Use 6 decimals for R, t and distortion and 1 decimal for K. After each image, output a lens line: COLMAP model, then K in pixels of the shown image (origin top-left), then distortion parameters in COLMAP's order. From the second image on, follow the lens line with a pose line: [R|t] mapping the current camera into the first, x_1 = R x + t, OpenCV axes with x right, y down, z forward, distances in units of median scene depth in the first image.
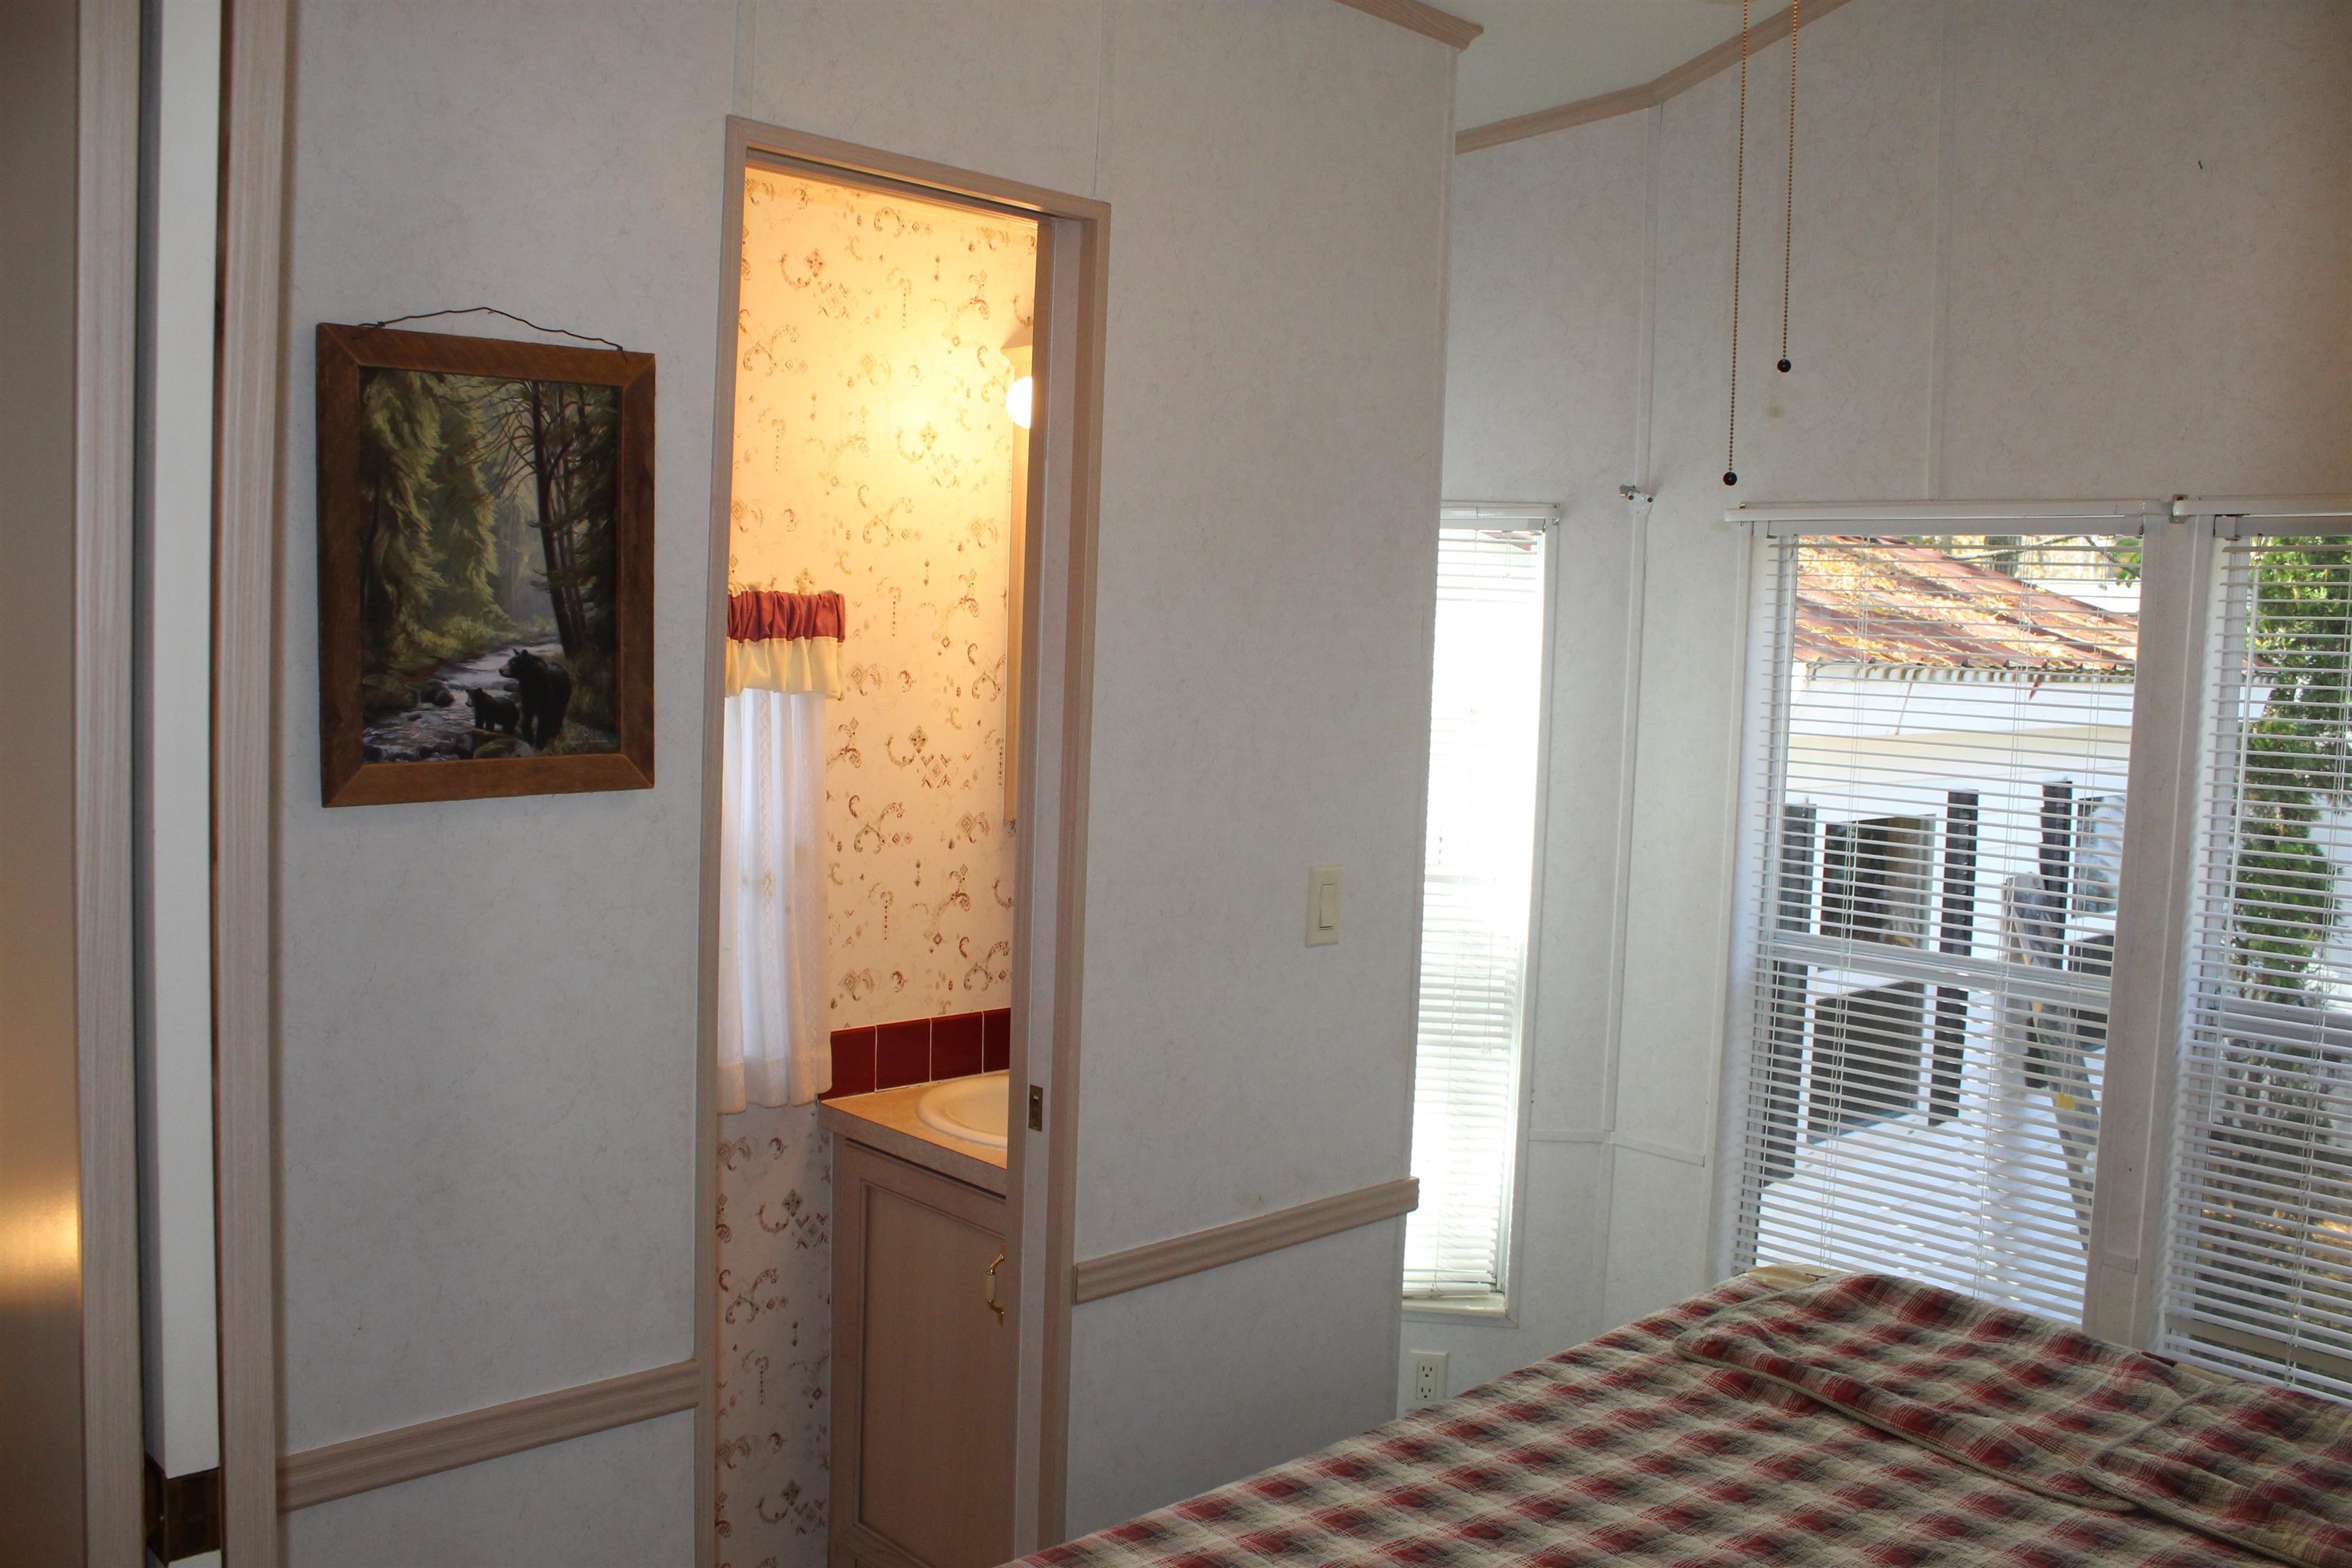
lens RADIAL K [[1948.2, 0, 1176.0], [0, 1948.2, 784.0], [0, 0, 1]] dist [-0.168455, 0.153027]
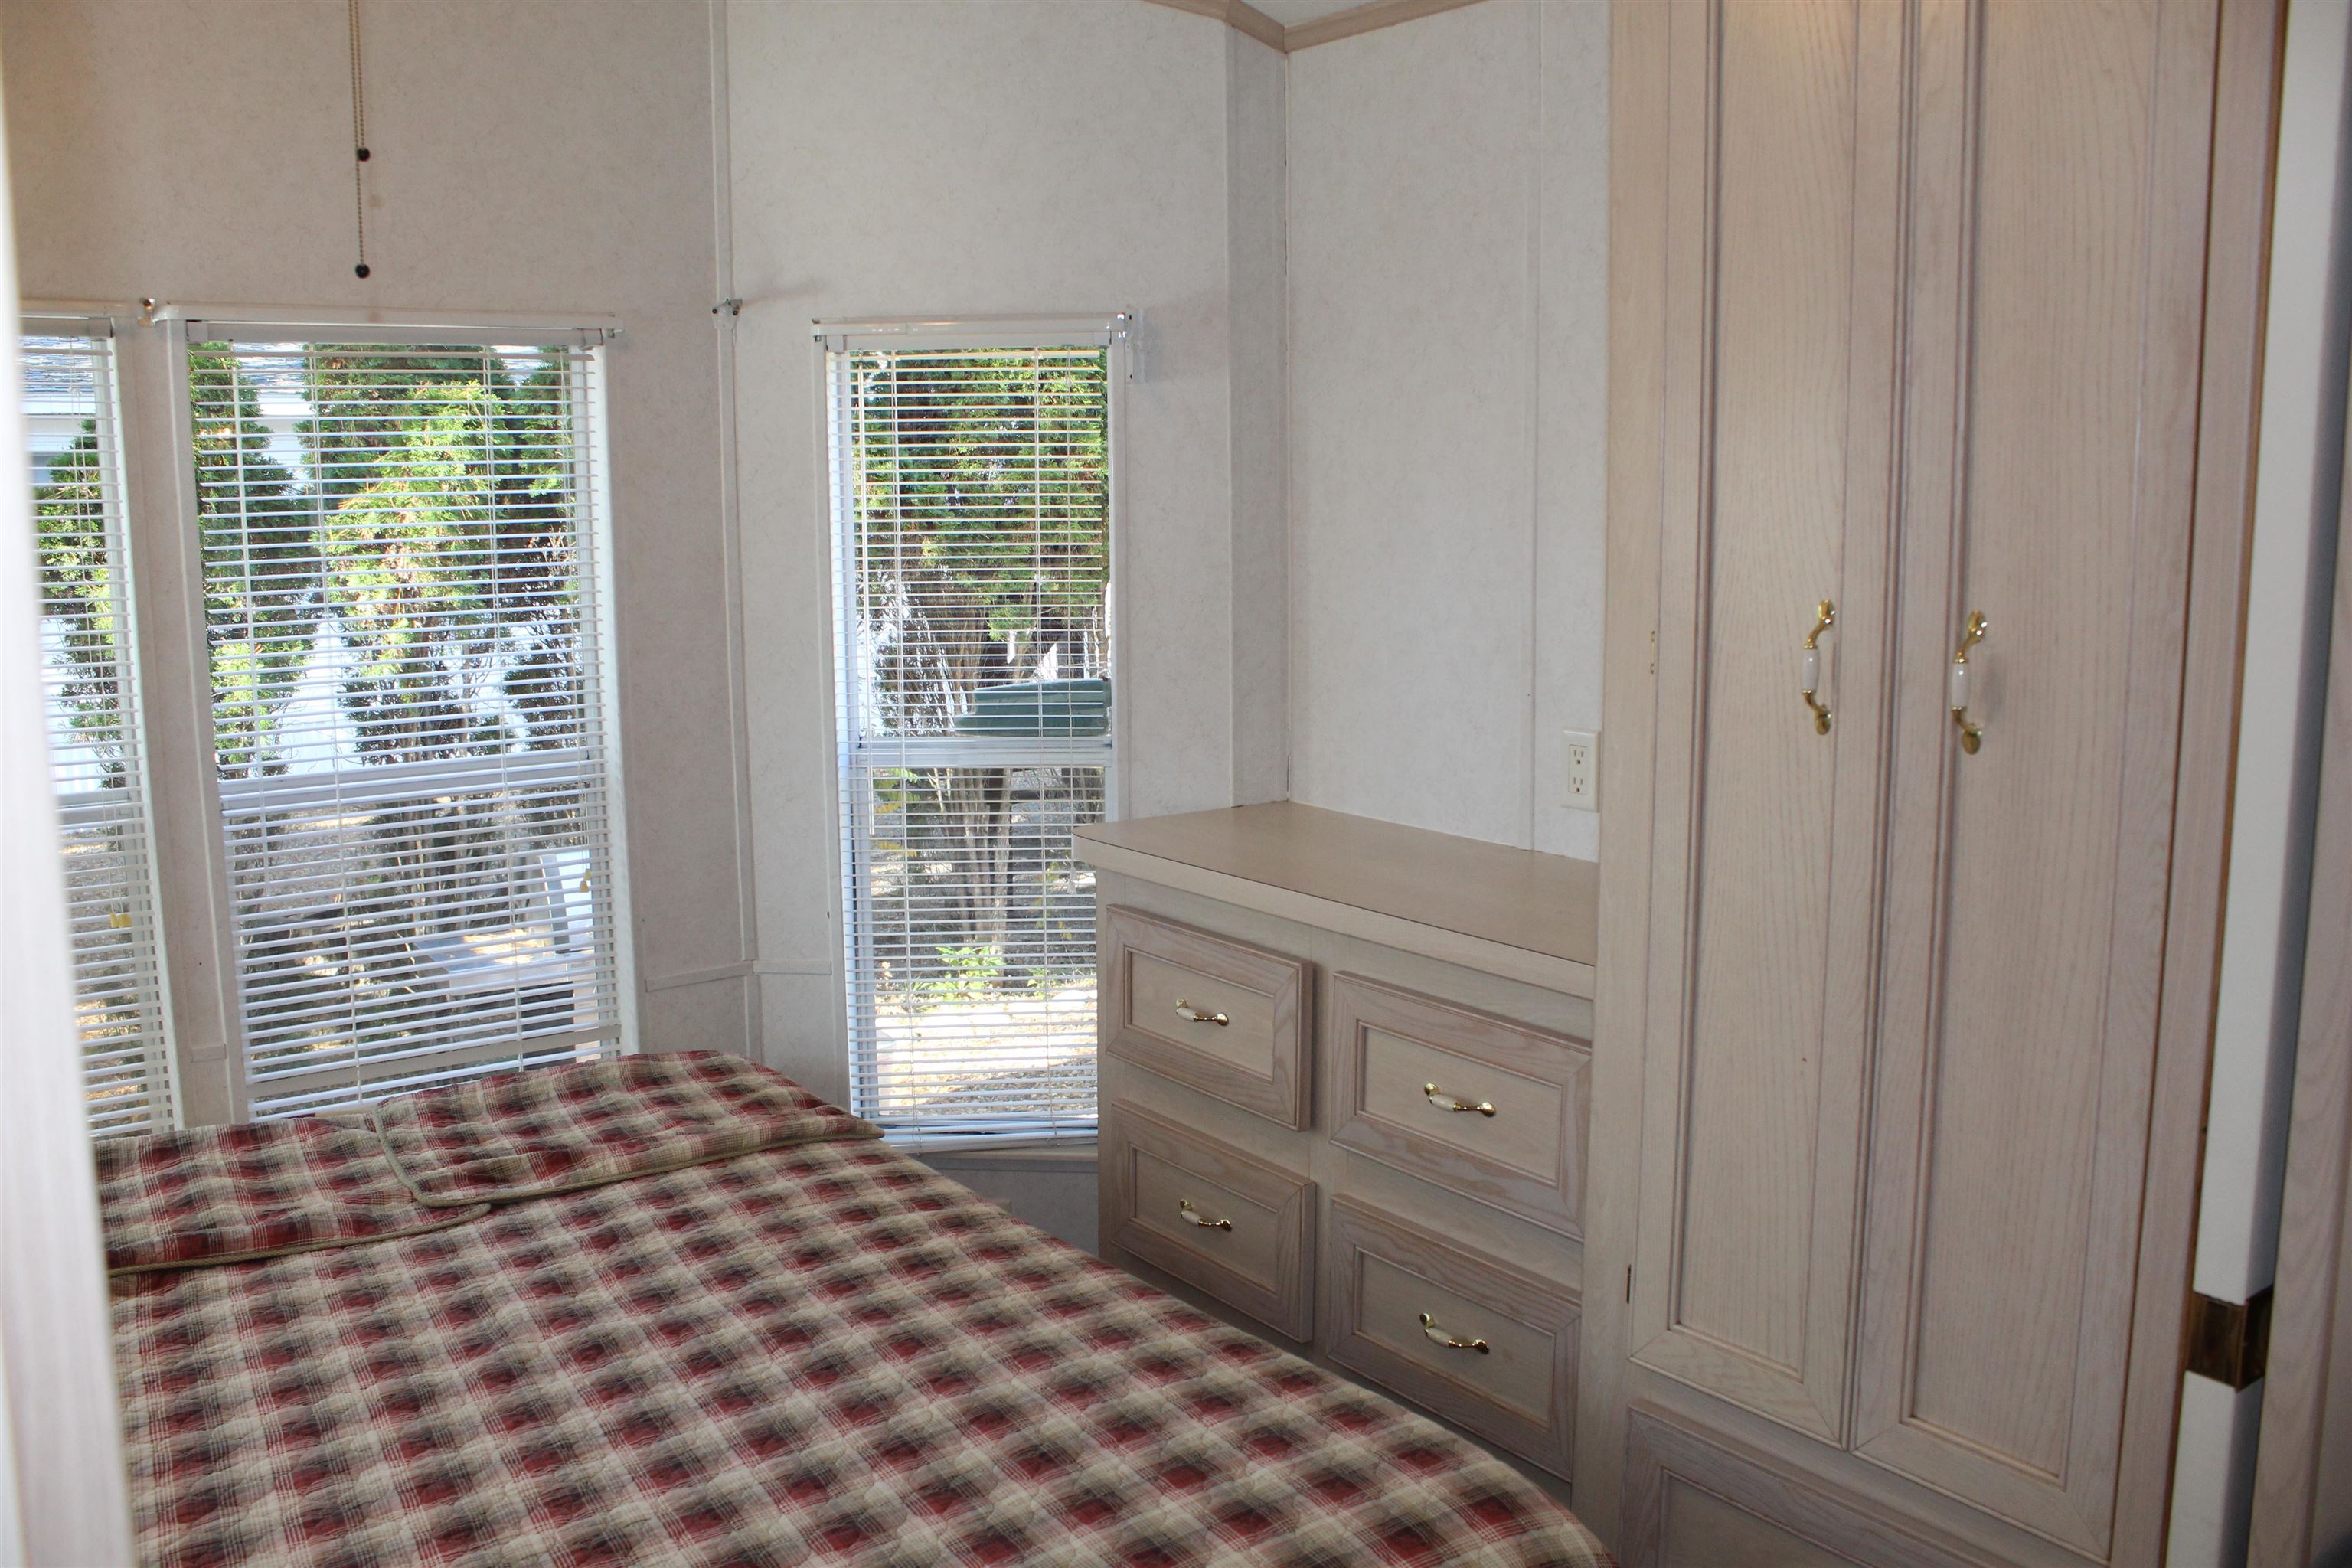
lens RADIAL K [[1948.2, 0, 1176.0], [0, 1948.2, 784.0], [0, 0, 1]] dist [-0.168455, 0.153027]
pose [[0.116614, -0.190948, 0.974649, -0.489087], [0.088743, 0.979422, 0.181266, -0.036201], [-0.989205, 0.065355, 0.131159, 0.386525]]
